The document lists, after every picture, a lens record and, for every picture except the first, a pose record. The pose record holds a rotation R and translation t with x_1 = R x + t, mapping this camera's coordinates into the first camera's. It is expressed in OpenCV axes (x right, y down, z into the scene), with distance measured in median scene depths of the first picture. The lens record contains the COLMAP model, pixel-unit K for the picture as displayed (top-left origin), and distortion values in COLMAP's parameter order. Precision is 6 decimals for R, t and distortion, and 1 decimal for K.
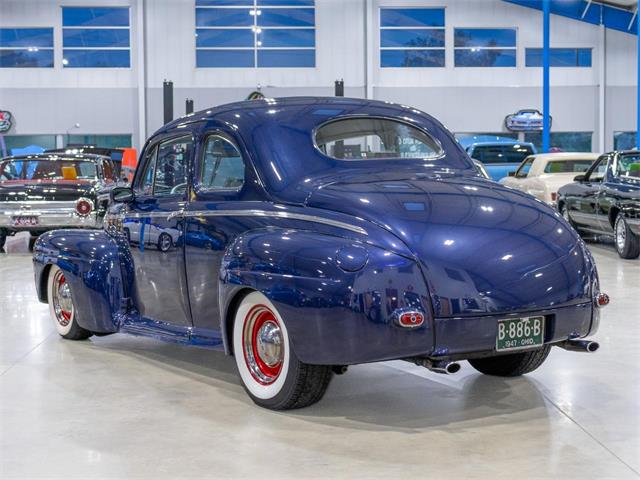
lens RADIAL K [[1110.7, 0, 320.0], [0, 1110.7, 240.0], [0, 0, 1]] dist [0.004005, -0.080874]
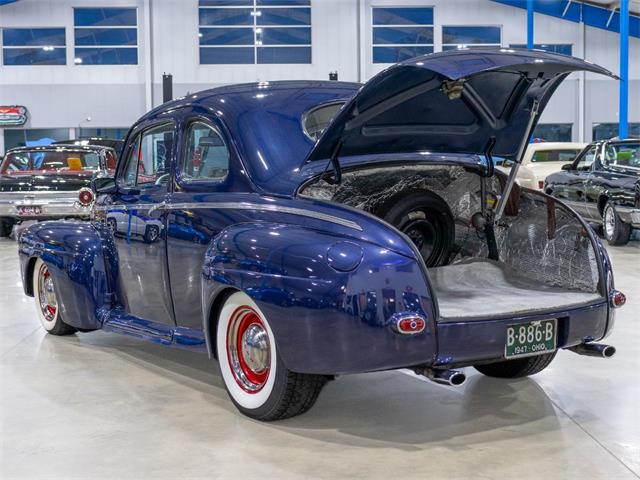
lens RADIAL K [[1033.4, 0, 320.0], [0, 1033.4, 240.0], [0, 0, 1]] dist [0.002273, -0.026702]
pose [[0.999989, -0.003616, 0.002939, 0.004789], [0.003575, 0.999896, 0.014007, -0.006512], [-0.002989, -0.013996, 0.999898, 0.122469]]
